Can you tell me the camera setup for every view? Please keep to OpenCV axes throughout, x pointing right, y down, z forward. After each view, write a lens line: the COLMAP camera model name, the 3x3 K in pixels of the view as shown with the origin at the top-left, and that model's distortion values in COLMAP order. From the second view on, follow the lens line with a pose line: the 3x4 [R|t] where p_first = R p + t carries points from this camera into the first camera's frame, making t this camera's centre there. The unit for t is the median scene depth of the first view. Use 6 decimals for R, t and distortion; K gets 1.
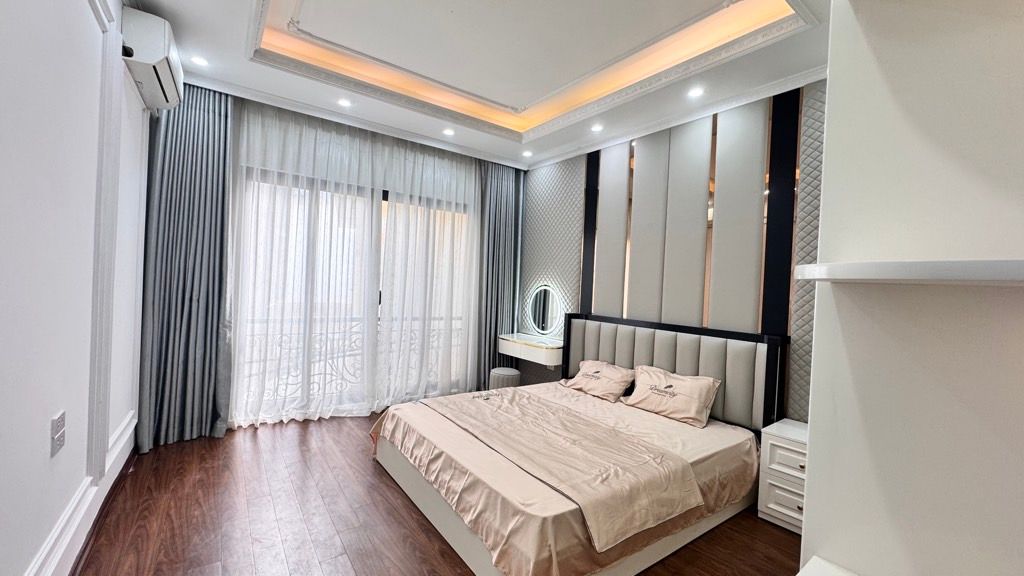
lens RADIAL K [[409.3, 0, 504.3], [0, 409.3, 287.1], [0, 0, 1]] dist [0.001527, -0.001677]
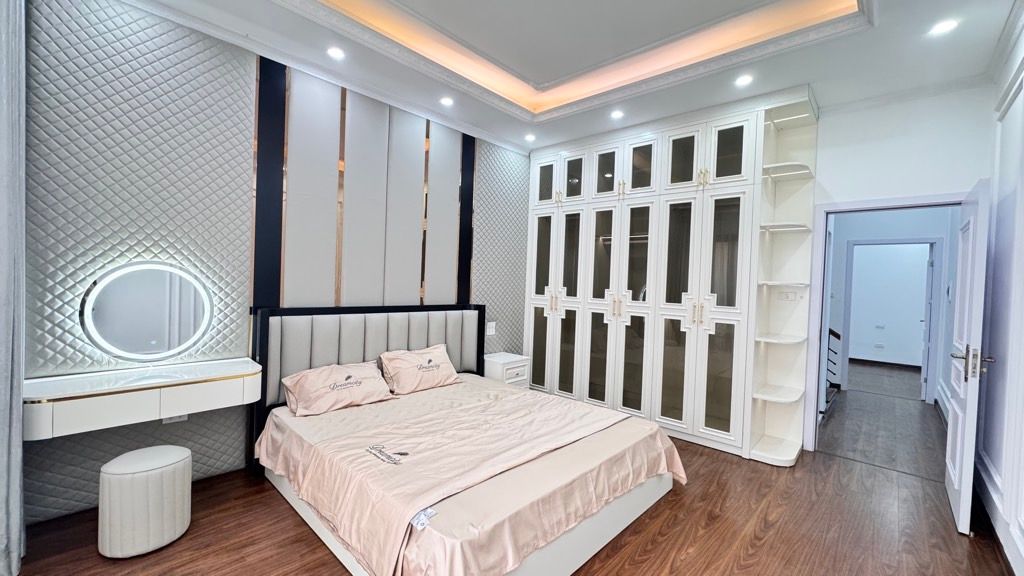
lens RADIAL K [[409.3, 0, 518.2], [0, 409.3, 288.5], [0, 0, 1]] dist [0.001527, -0.001677]
pose [[-0.204611, -0.069247, 0.976391, -0.658475], [-0.037636, 0.997313, 0.062844, -0.028633], [-0.978120, -0.023888, -0.206667, 0.926833]]
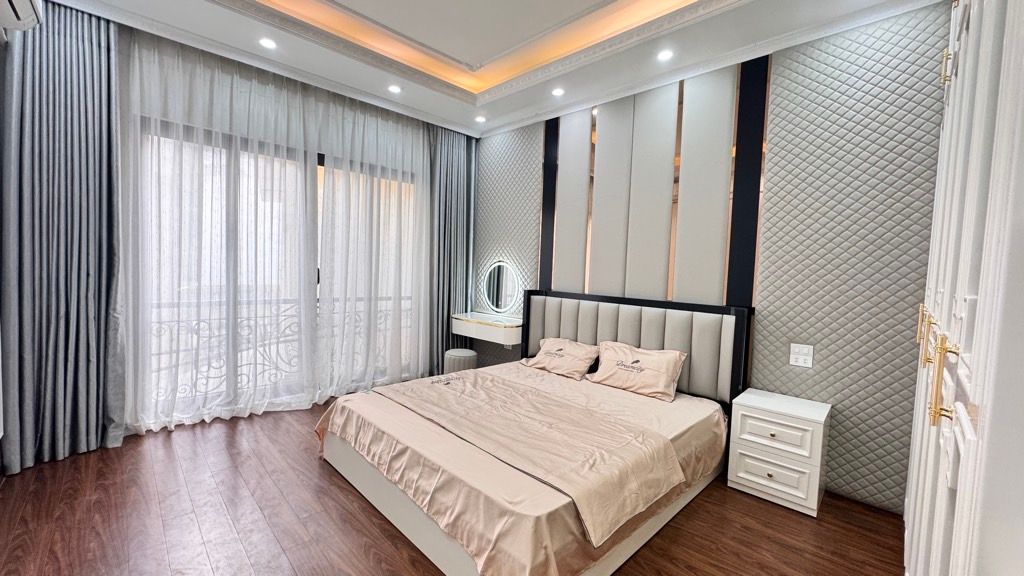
lens RADIAL K [[409.3, 0, 505.6], [0, 409.3, 287.8], [0, 0, 1]] dist [0.001527, -0.001677]
pose [[0.988544, -0.016532, 0.150026, -0.046575], [0.008923, 0.998646, 0.051246, 0.011951], [-0.150670, -0.049321, 0.987353, 0.080140]]
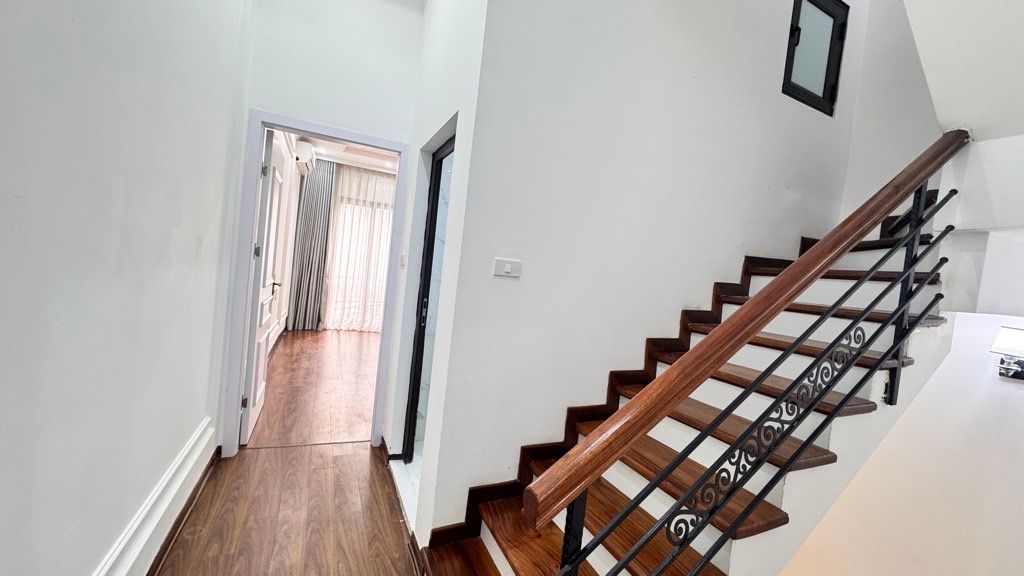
lens RADIAL K [[409.3, 0, 507.3], [0, 409.3, 282.6], [0, 0, 1]] dist [0.001527, -0.001677]
pose [[0.981165, 0.078623, -0.176447, 0.580669], [-0.074561, 0.996779, 0.029545, -0.001178], [0.178202, -0.015833, 0.983867, -0.867060]]
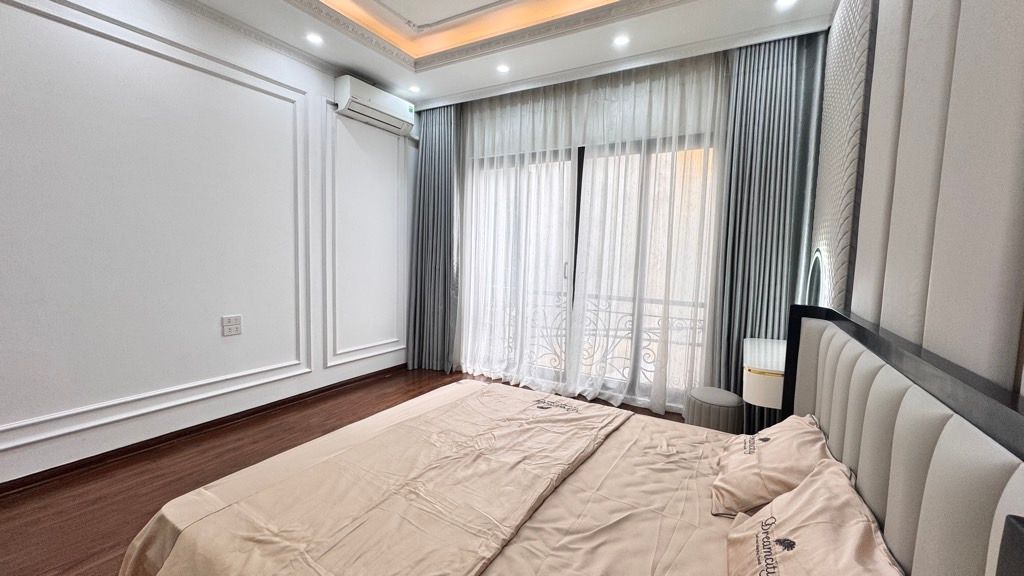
lens RADIAL K [[409.3, 0, 518.9], [0, 409.3, 309.2], [0, 0, 1]] dist [0.001527, -0.001677]
pose [[0.436111, 0.095498, -0.894811, 0.580941], [0.011824, 0.993659, 0.111811, 0.005552], [0.899815, -0.059342, 0.432216, 0.620619]]
